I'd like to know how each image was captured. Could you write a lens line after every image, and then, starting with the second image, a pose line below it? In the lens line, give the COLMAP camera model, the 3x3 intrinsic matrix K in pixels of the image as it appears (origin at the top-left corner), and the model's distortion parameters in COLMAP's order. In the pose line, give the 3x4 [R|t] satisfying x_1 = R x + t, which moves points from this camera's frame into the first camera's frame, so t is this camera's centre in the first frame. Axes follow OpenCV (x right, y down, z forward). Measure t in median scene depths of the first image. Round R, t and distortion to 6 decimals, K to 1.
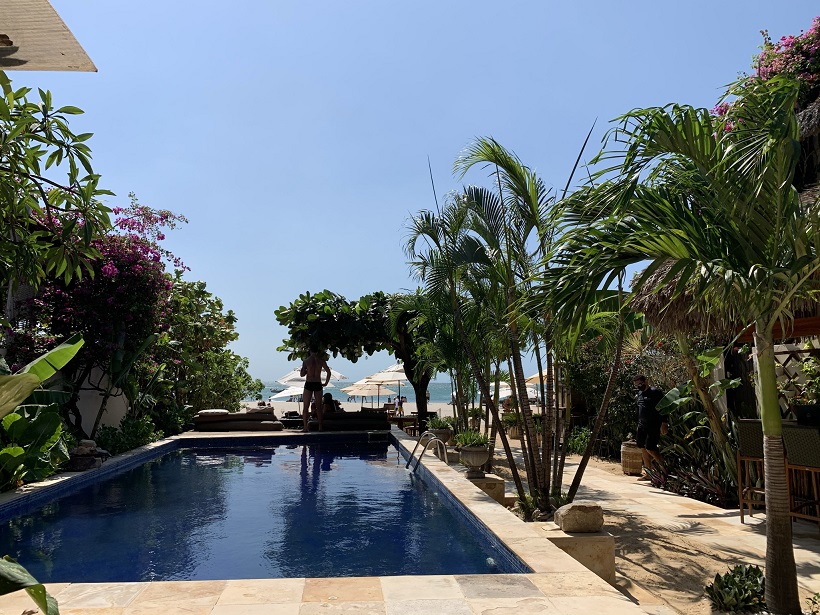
lens RADIAL K [[667.1, 0, 410.0], [0, 667.1, 307.5], [0, 0, 1]] dist [0.265310, -0.314640]
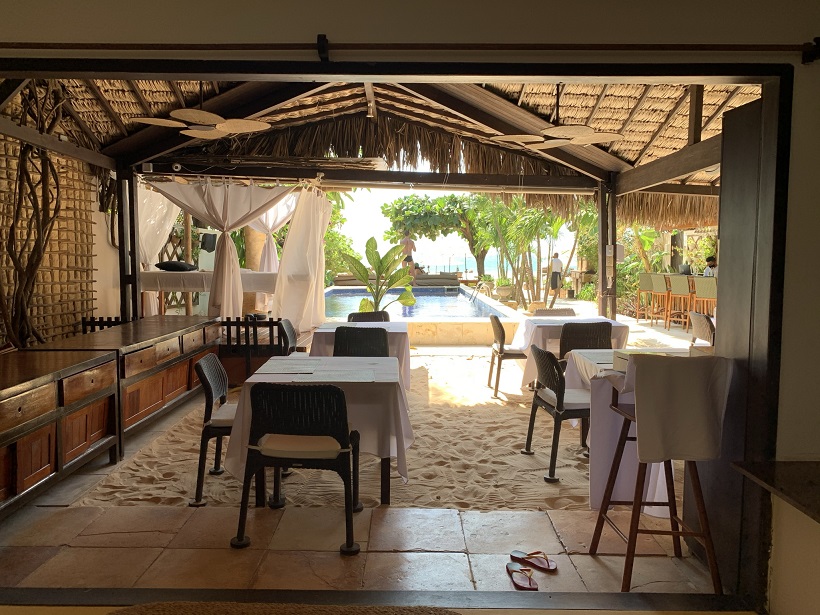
lens RADIAL K [[667.1, 0, 410.0], [0, 667.1, 307.5], [0, 0, 1]] dist [0.265310, -0.314640]
pose [[0.994937, 0.000581, -0.100498, 0.011095], [0.018873, 0.981113, 0.192513, -0.062663], [0.098712, -0.193435, 0.976135, -0.485514]]
